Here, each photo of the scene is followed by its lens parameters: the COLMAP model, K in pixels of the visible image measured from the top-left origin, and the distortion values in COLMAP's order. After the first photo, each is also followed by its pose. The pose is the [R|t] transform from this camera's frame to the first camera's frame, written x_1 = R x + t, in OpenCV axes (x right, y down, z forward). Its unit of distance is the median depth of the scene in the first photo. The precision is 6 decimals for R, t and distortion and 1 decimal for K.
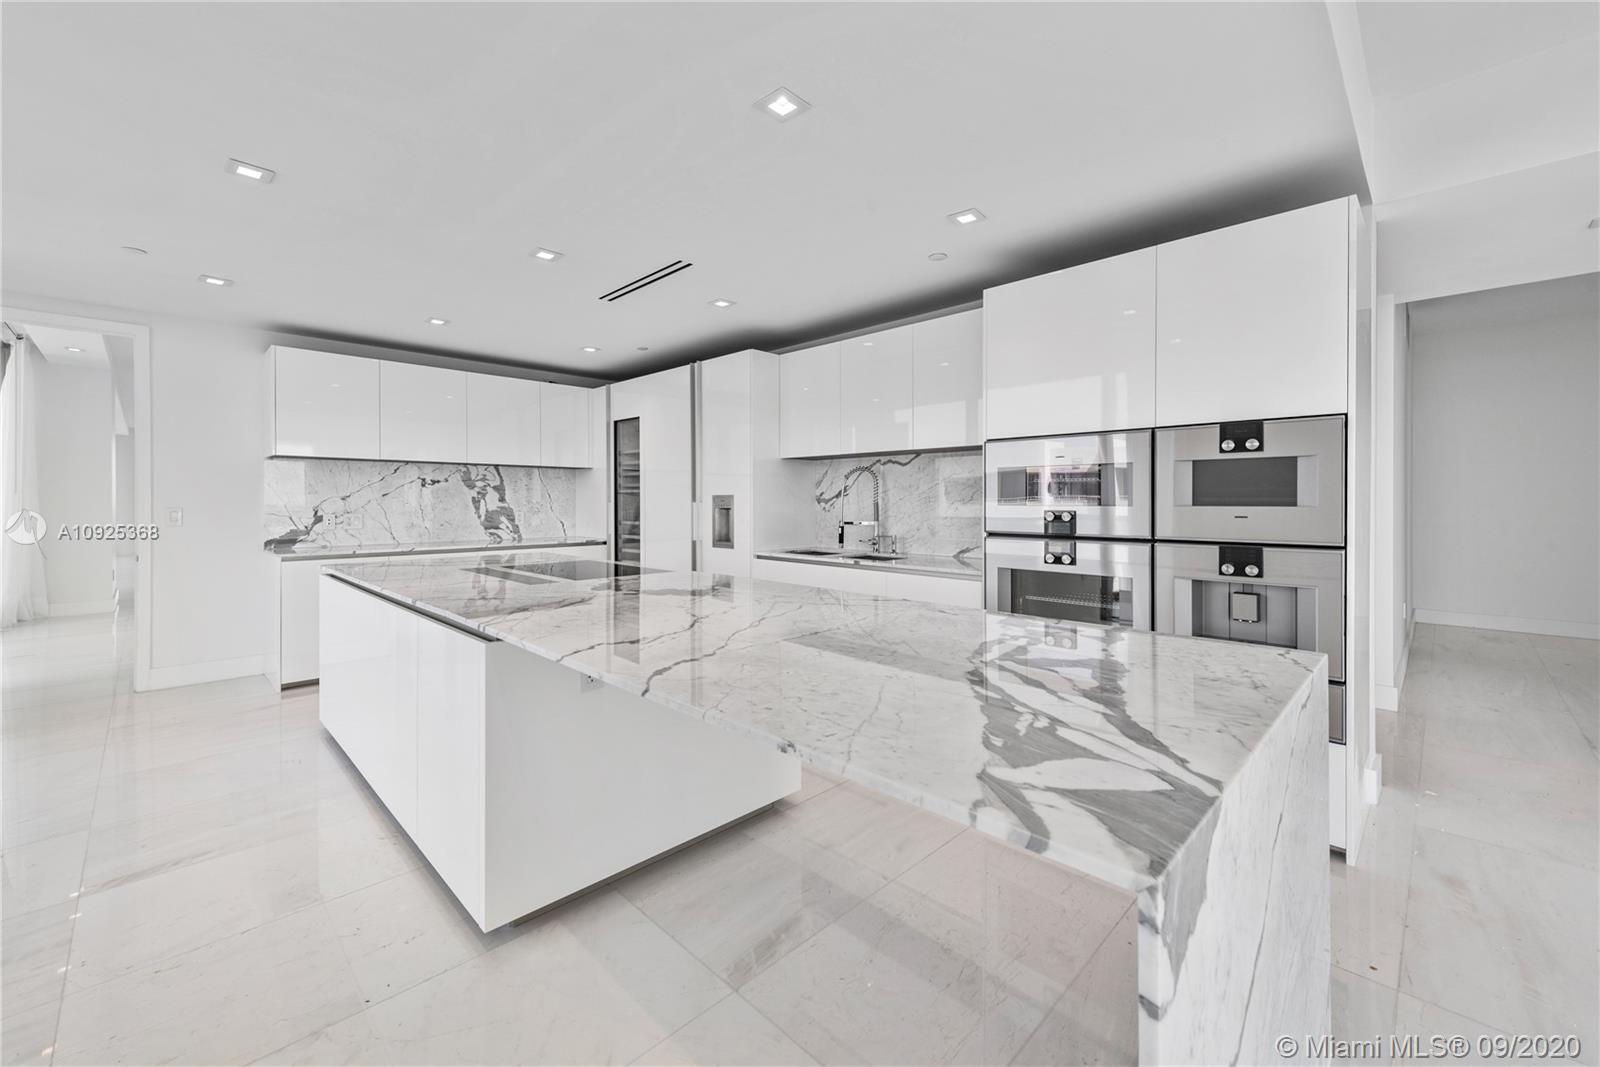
lens RADIAL K [[632.5, 0, 805.7], [0, 632.5, 506.2], [0, 0, 1]] dist [0.014724, -0.002472]
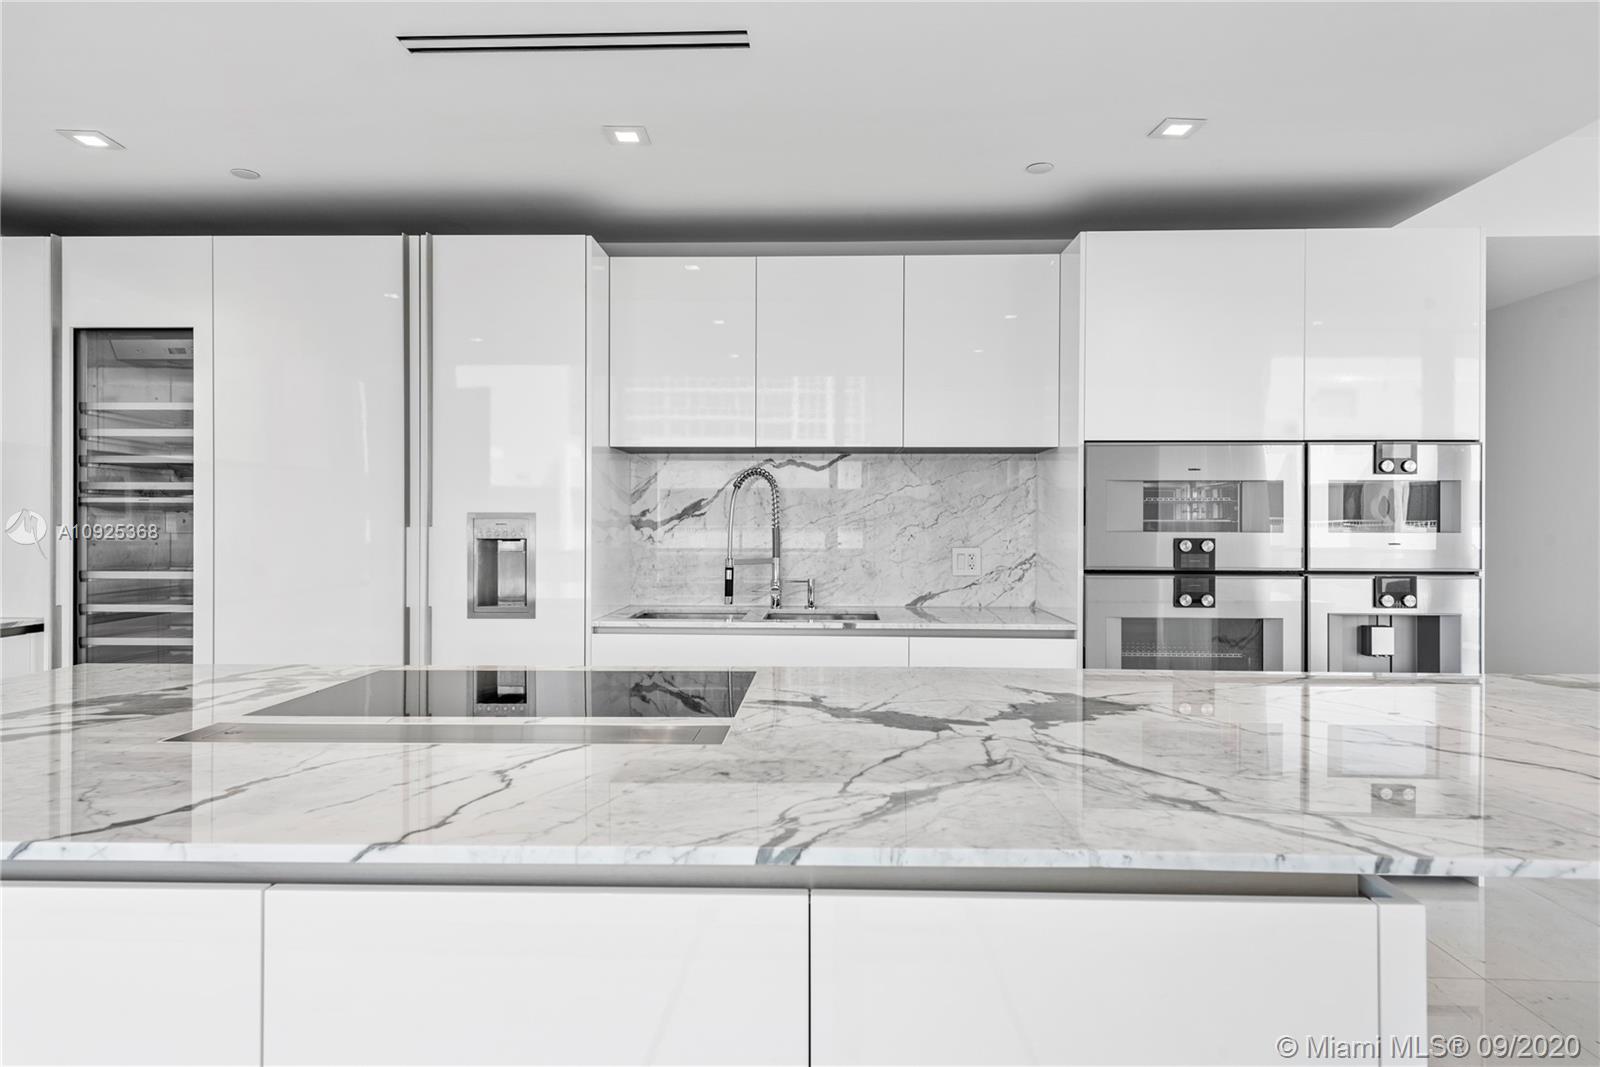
lens RADIAL K [[889.9, 0, 794.9], [0, 889.9, 525.0], [0, 0, 1]] dist [0.027245, -0.001058]
pose [[0.742803, 0.001733, 0.669508, -0.528191], [0.003699, 0.999971, -0.006693, -0.002660], [-0.669500, 0.007448, 0.742775, 0.388695]]
